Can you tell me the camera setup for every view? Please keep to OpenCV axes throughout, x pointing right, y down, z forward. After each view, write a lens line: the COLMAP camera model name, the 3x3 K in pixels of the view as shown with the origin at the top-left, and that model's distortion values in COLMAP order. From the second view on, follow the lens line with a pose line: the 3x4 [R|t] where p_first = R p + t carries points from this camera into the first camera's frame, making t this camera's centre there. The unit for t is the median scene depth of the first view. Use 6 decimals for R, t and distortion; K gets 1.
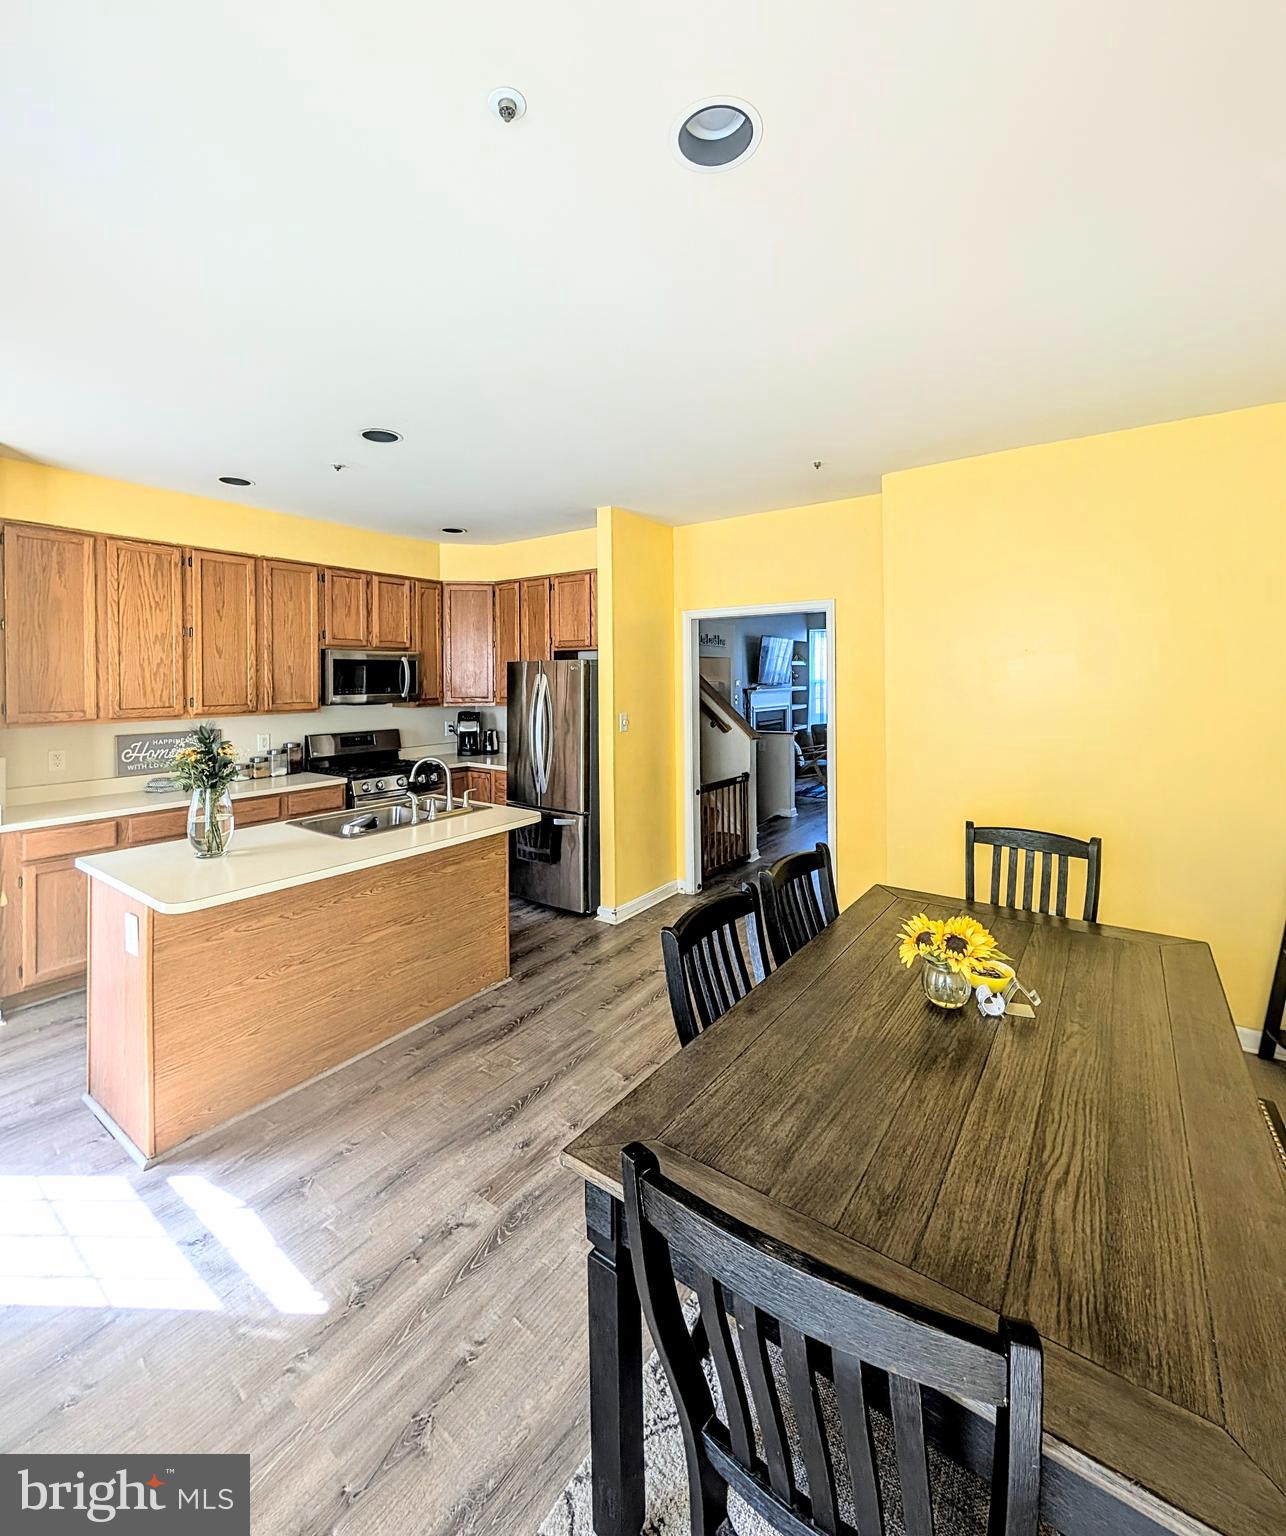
lens RADIAL K [[657.4, 0, 643.9], [0, 657.4, 683.2], [0, 0, 1]] dist [0.000913, -0.000122]
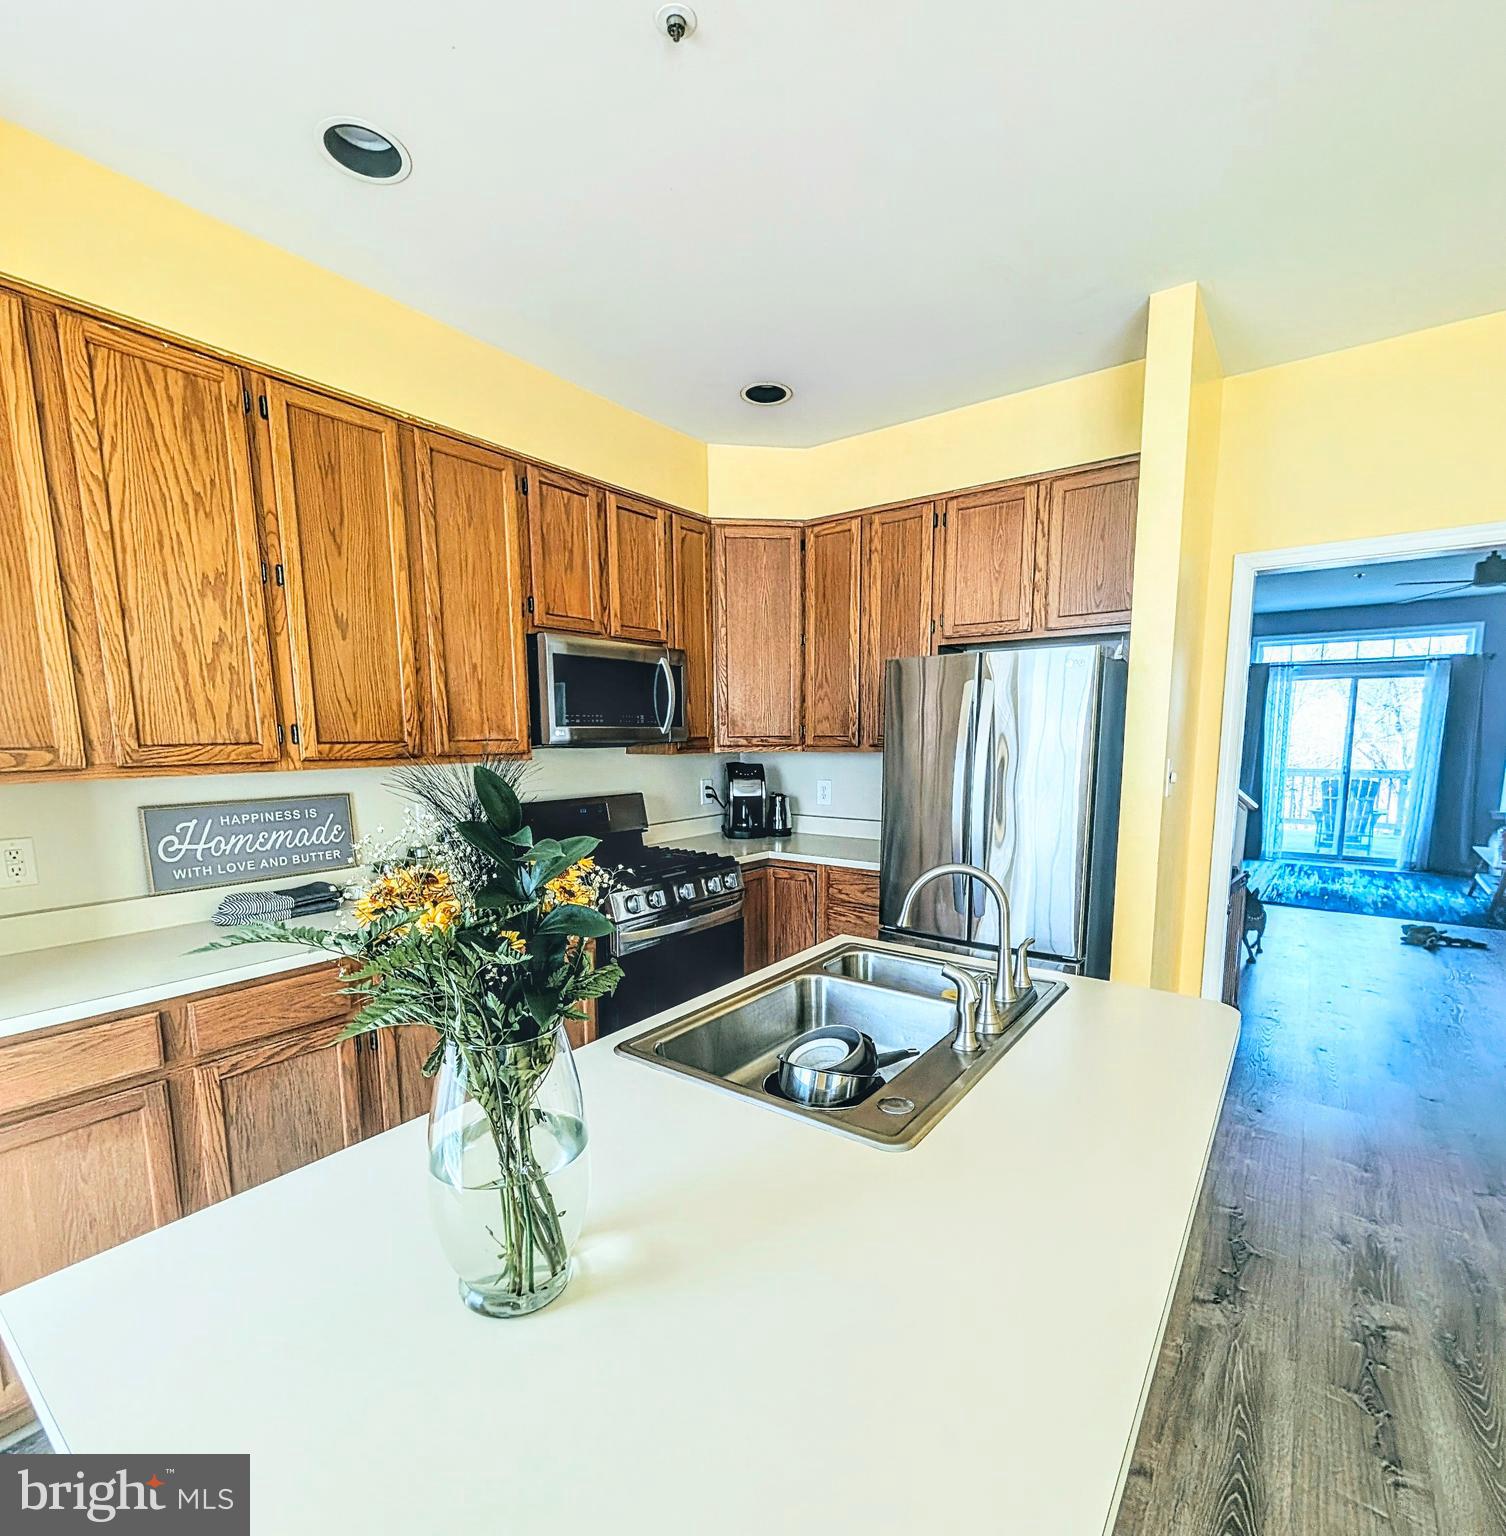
lens RADIAL K [[765.4, 0, 755.9], [0, 765.4, 848.8], [0, 0, 1]] dist [-0.000766, 0.001393]
pose [[0.999868, 0.000110, -0.016266, -0.305388], [0.002179, 0.990062, 0.140611, 0.029342], [0.016119, -0.140628, 0.989931, 0.397380]]
